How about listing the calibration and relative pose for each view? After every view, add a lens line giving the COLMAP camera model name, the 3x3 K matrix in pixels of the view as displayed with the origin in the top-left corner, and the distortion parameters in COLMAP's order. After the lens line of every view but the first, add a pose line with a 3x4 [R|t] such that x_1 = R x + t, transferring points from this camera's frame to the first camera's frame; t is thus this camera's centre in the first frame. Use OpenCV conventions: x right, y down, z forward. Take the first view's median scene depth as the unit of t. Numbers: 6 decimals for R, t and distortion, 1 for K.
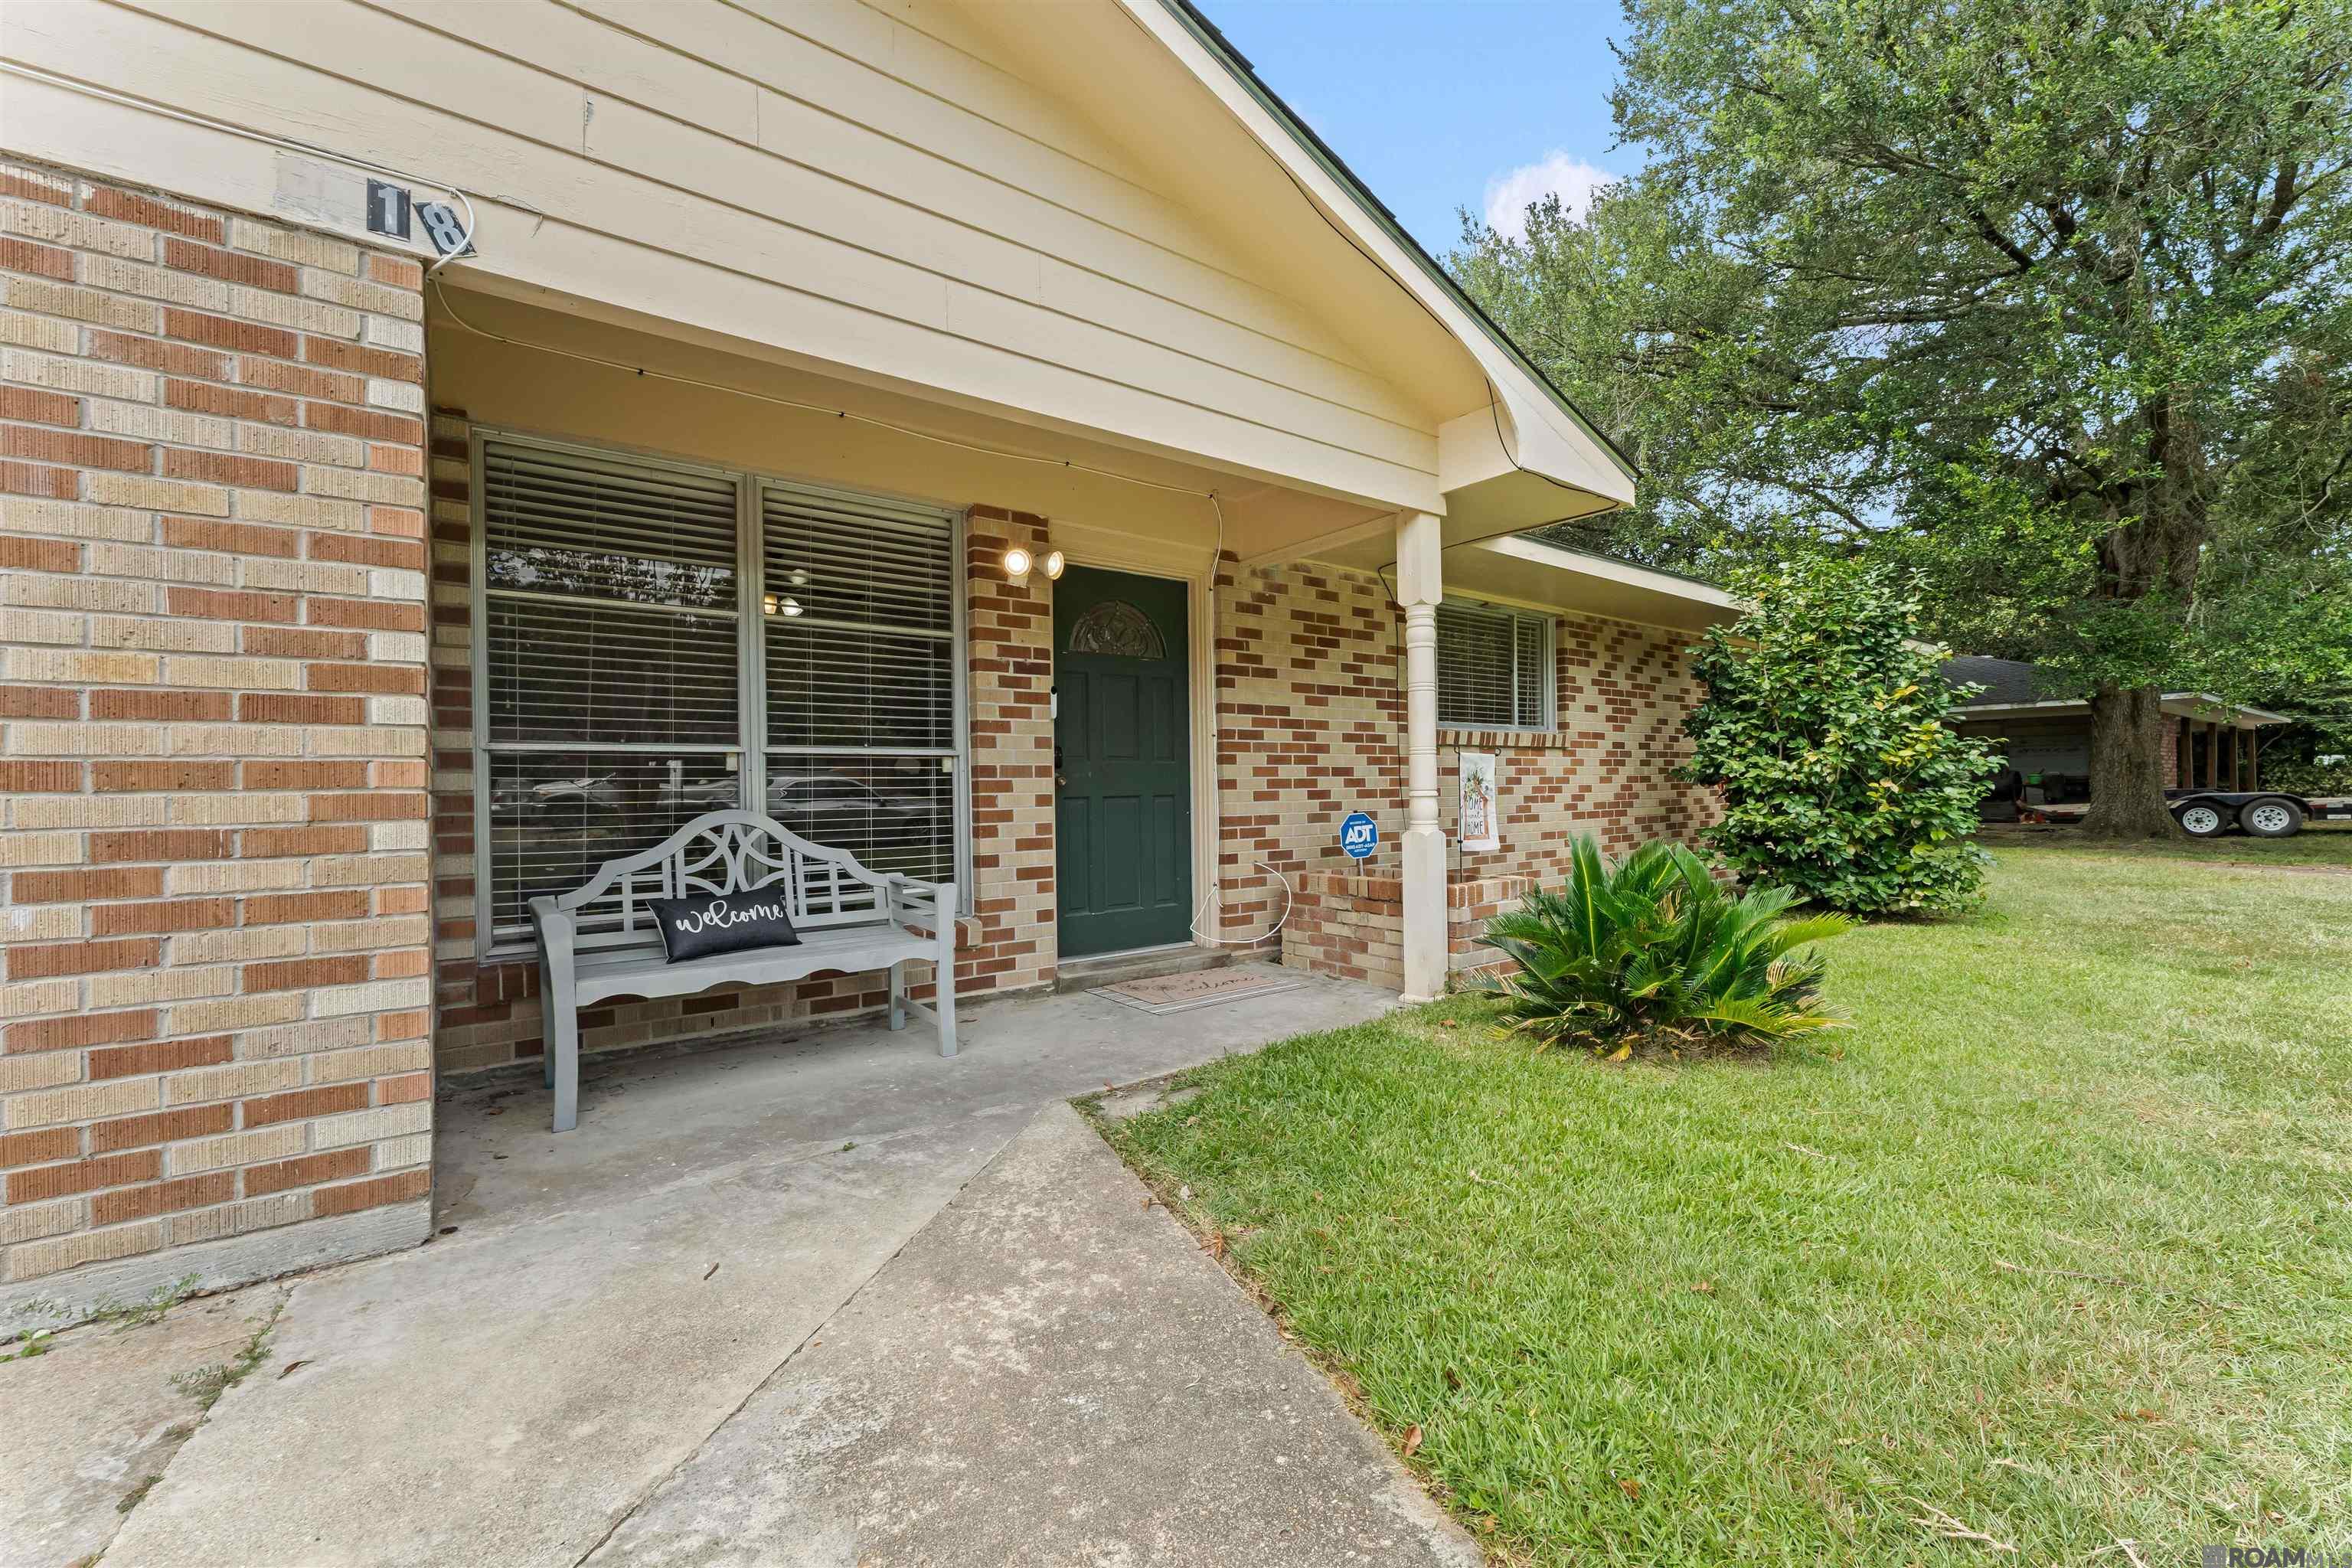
lens RADIAL K [[974.7, 0, 1199.3], [0, 974.7, 781.1], [0, 0, 1]] dist [-0.001658, 0.000073]
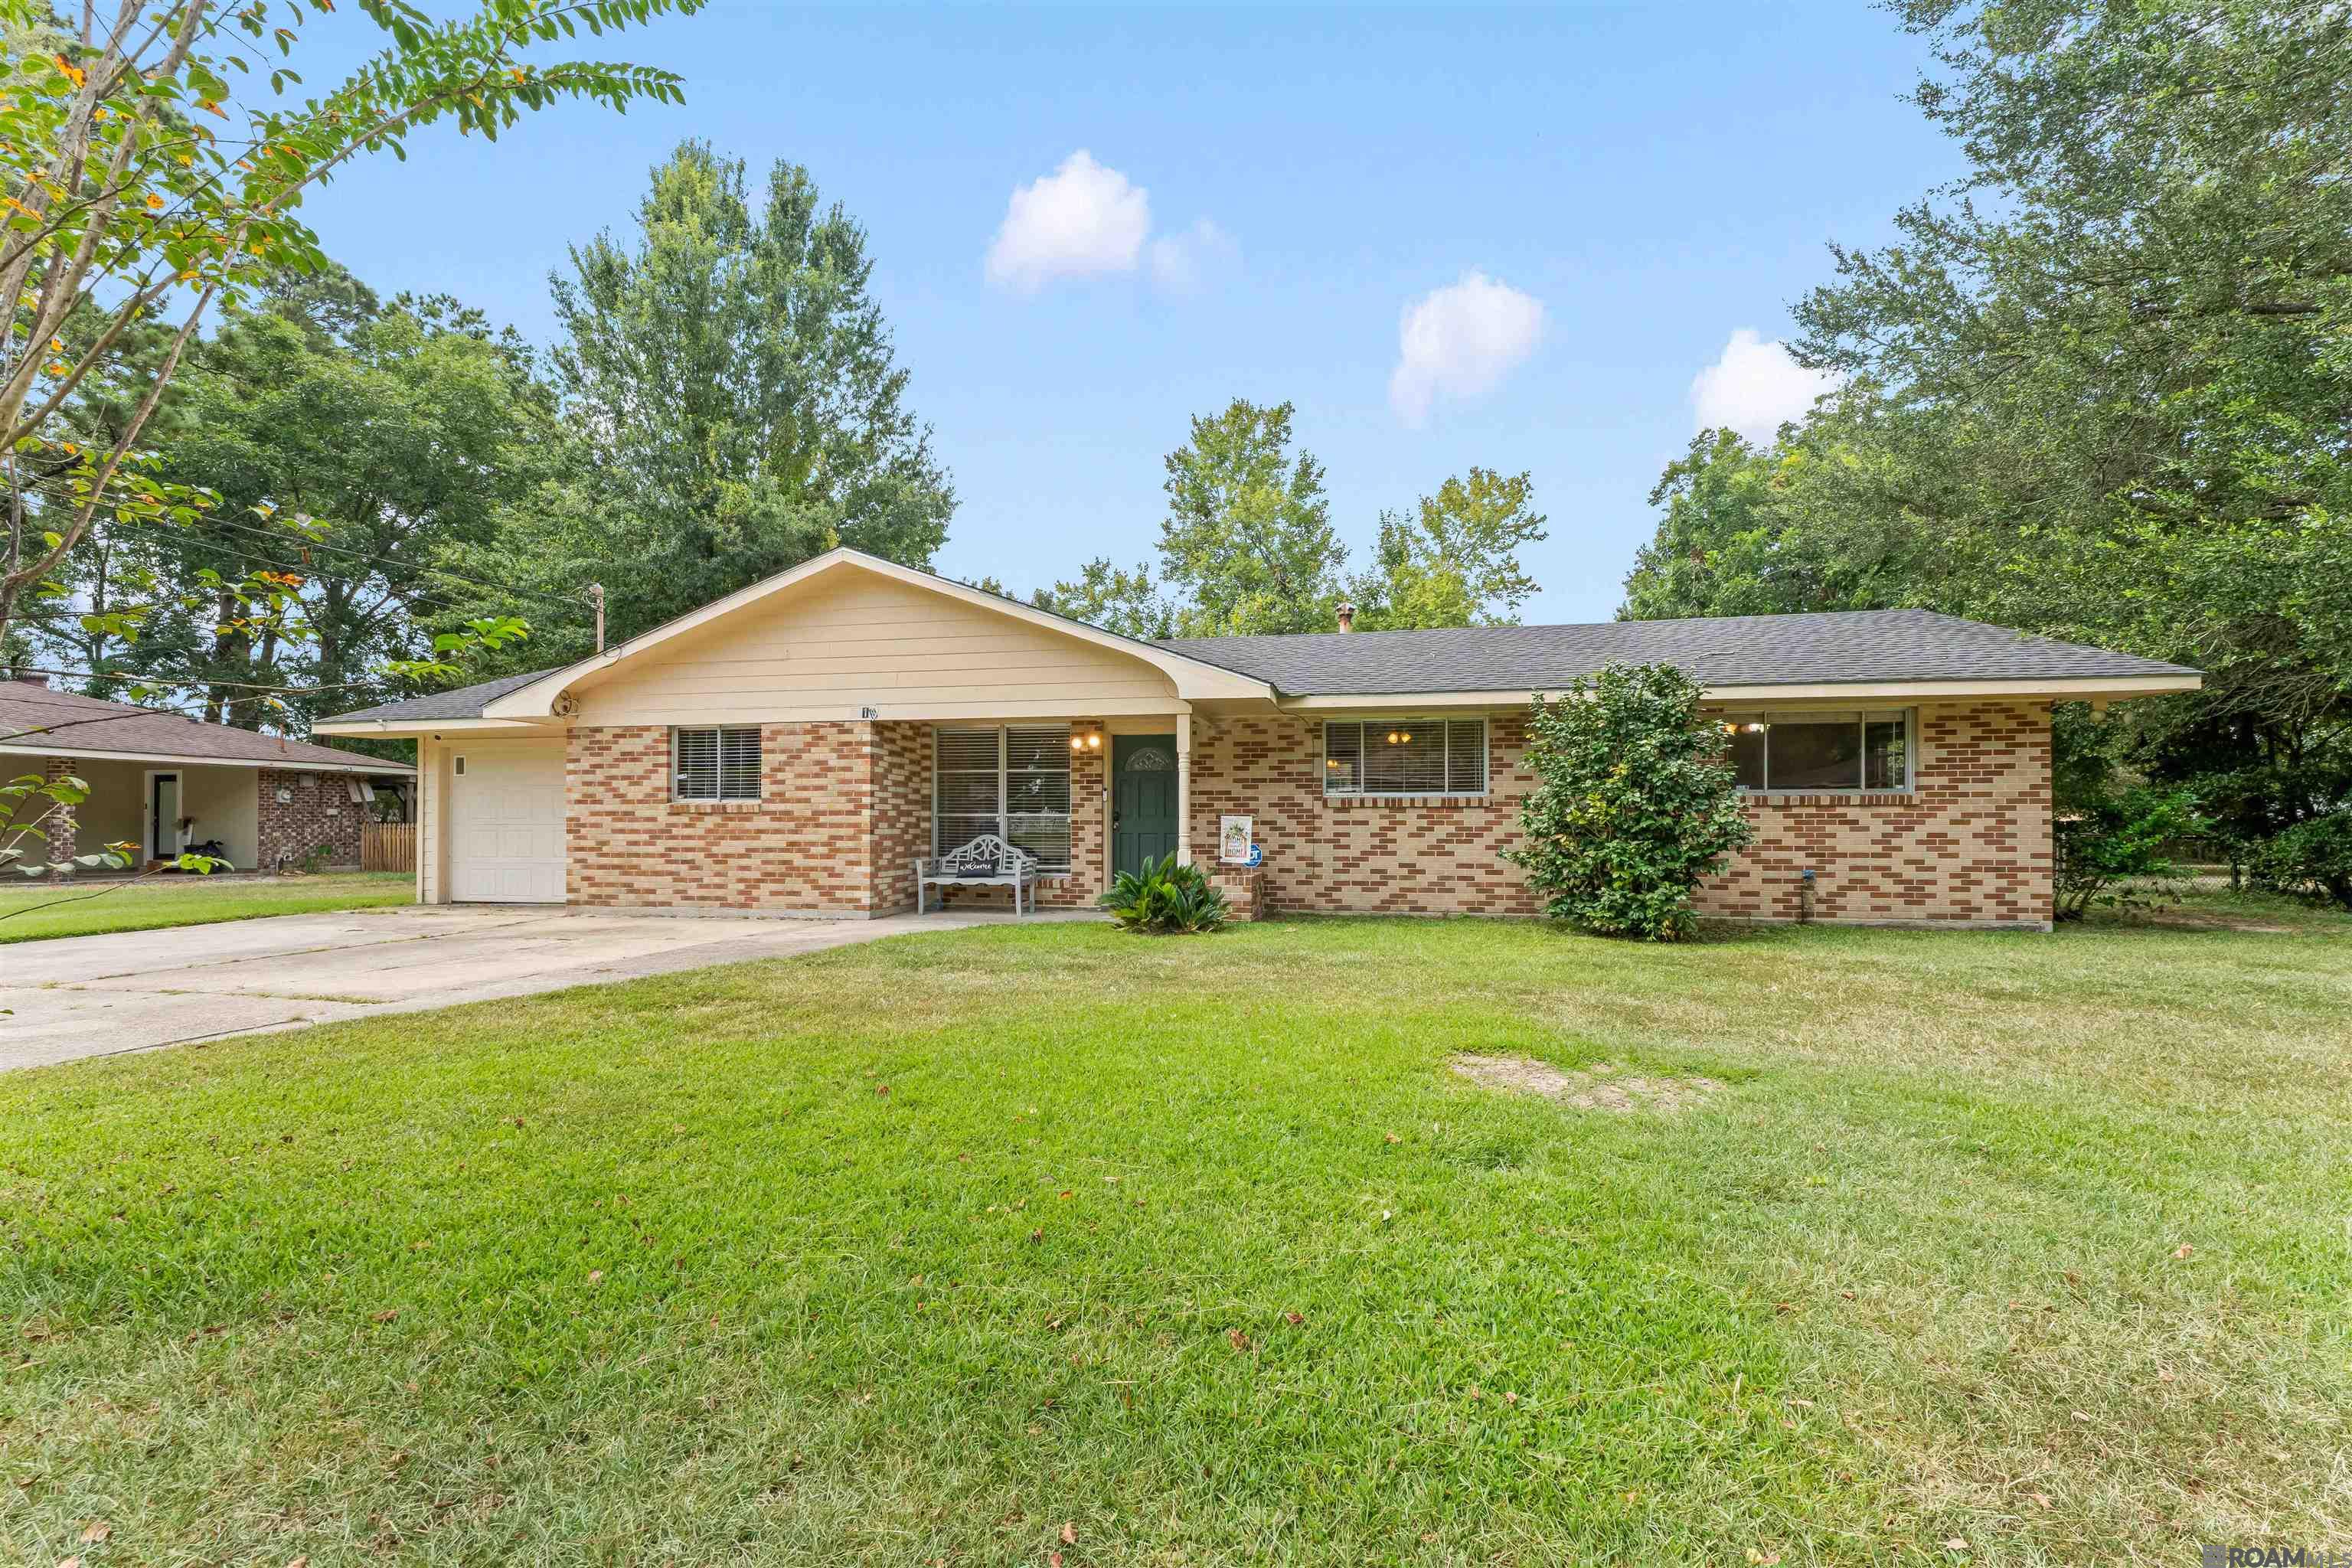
lens RADIAL K [[974.7, 0, 1158.3], [0, 974.7, 806.7], [0, 0, 1]] dist [-0.001658, 0.000073]
pose [[0.641648, 0.002368, -0.766996, 1.633525], [-0.004141, 0.999991, -0.000378, -0.043771], [0.766988, 0.003419, 0.641652, -0.435157]]
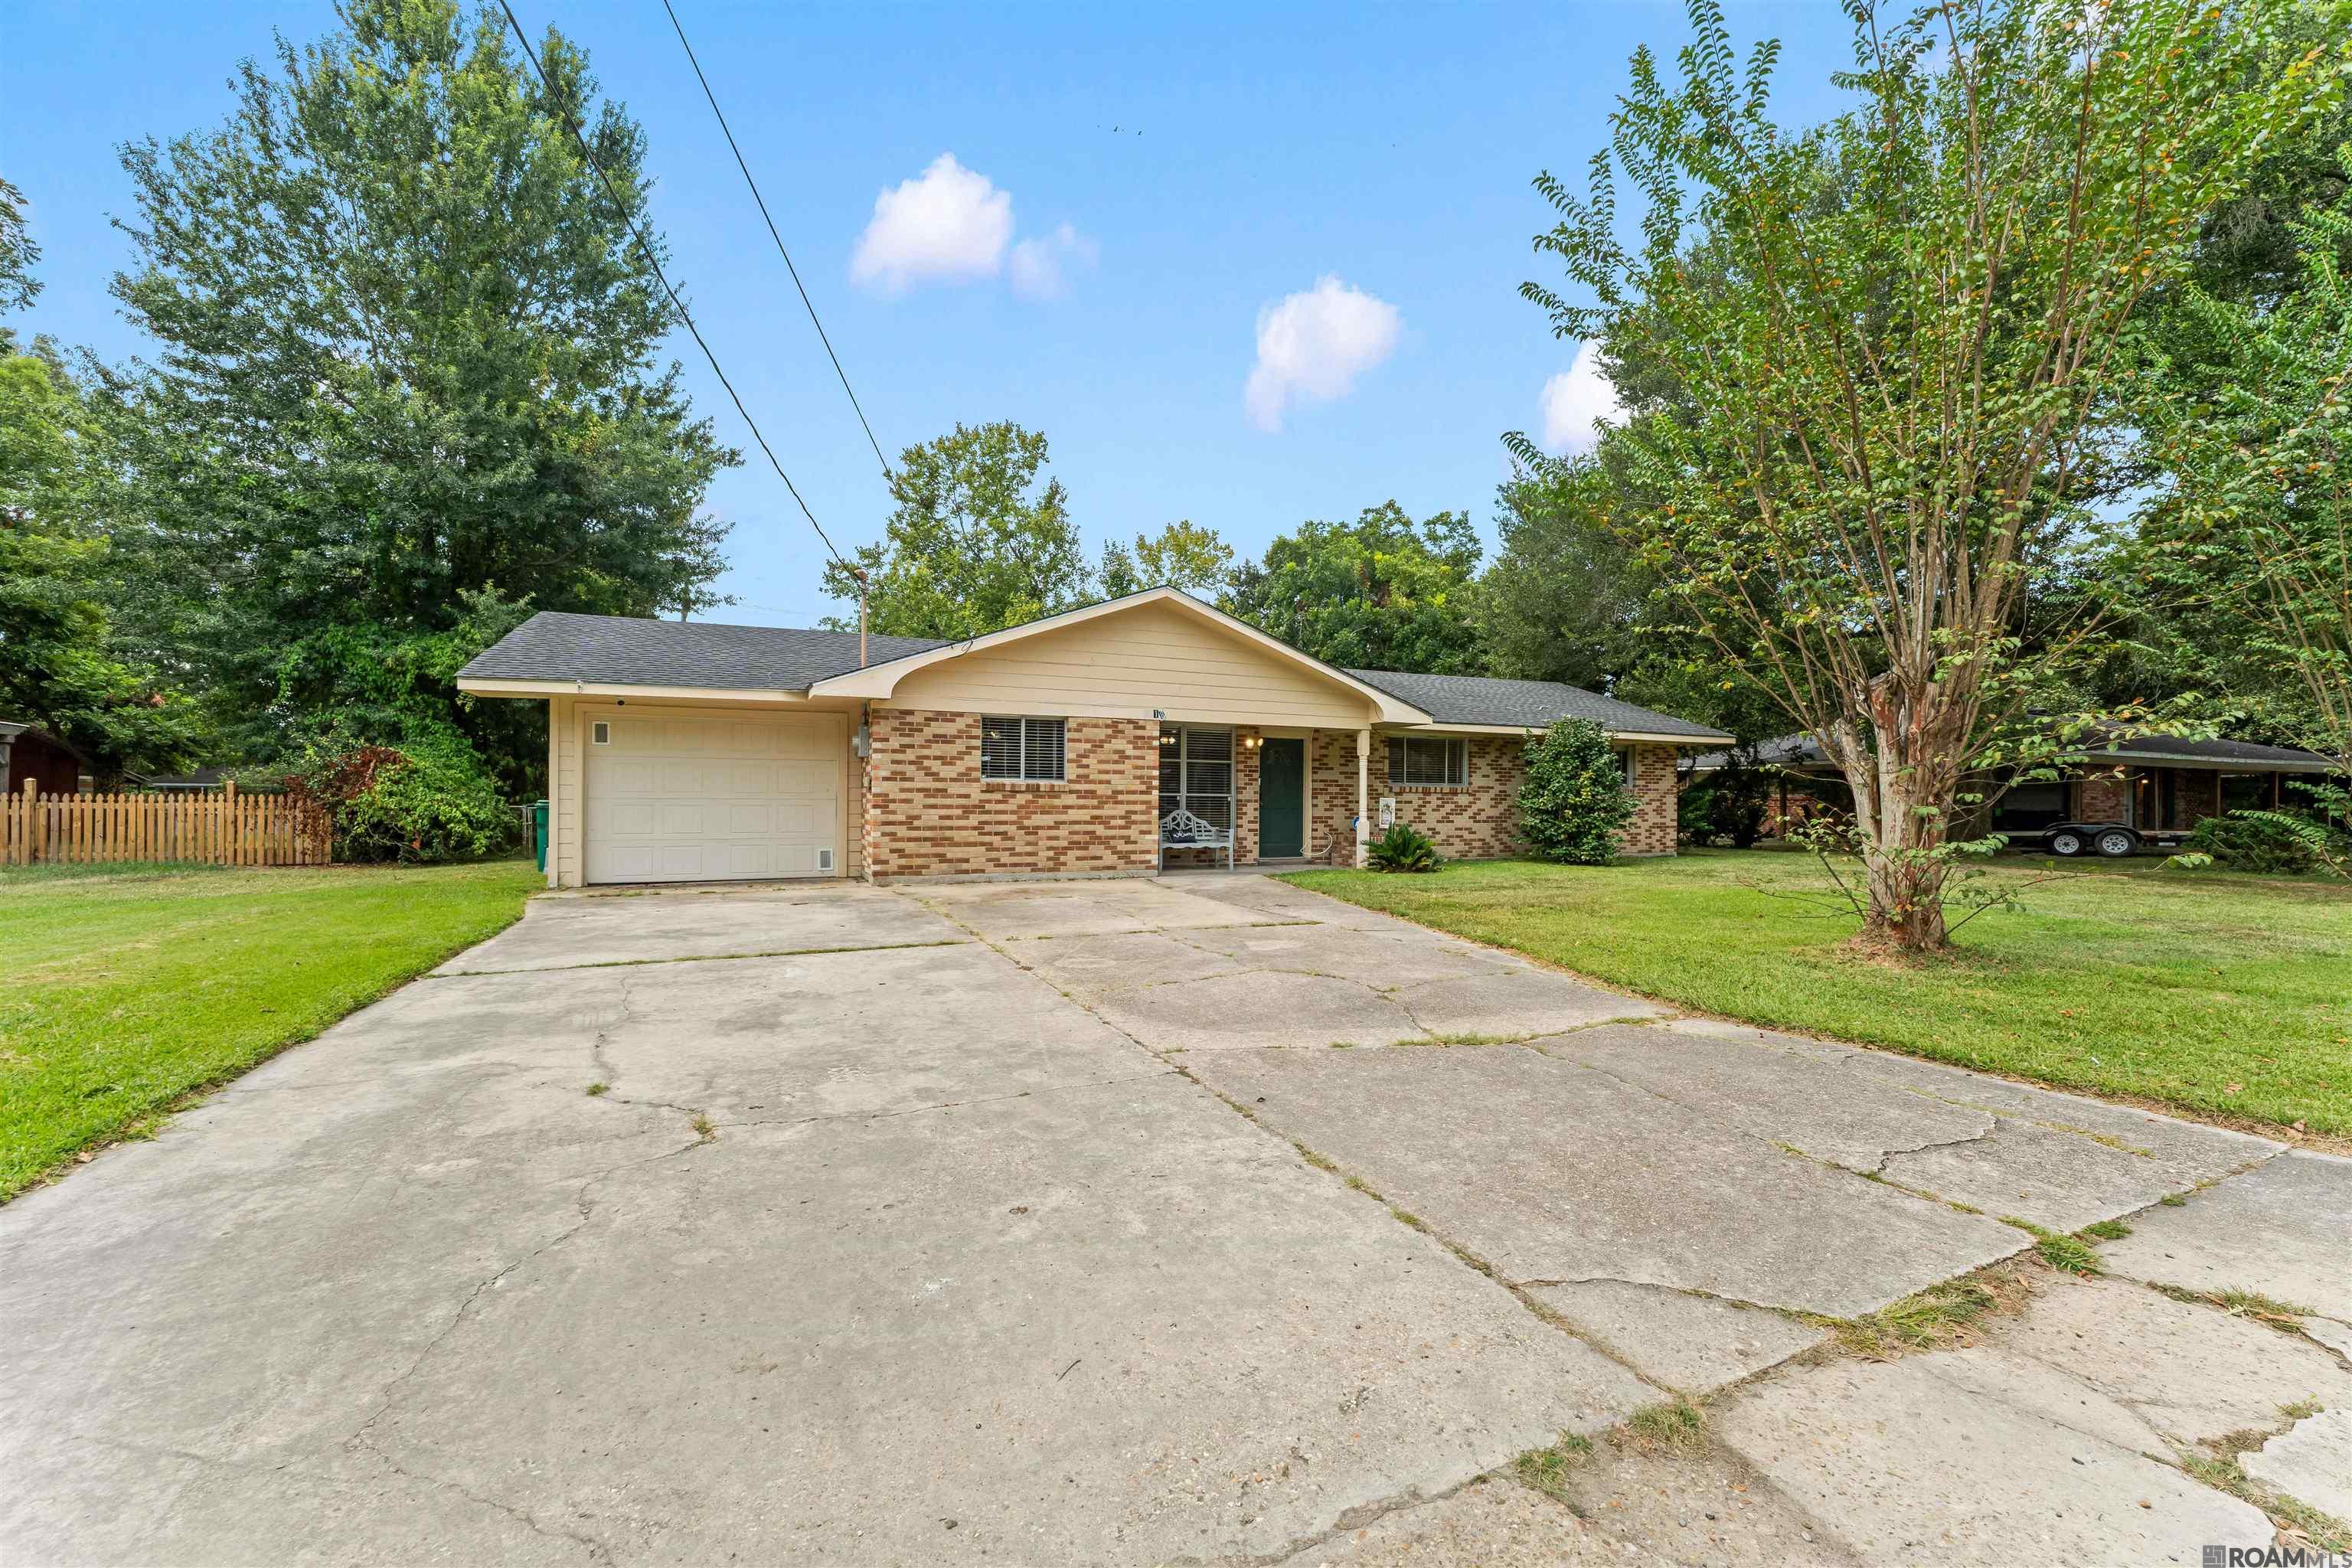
lens RADIAL K [[974.7, 0, 1163.6], [0, 974.7, 779.0], [0, 0, 1]] dist [-0.001658, 0.000073]
pose [[0.968252, 0.016790, -0.249413, 0.335224], [-0.020164, 0.999736, -0.010981, -0.037413], [0.249163, 0.015662, 0.968335, -2.121979]]
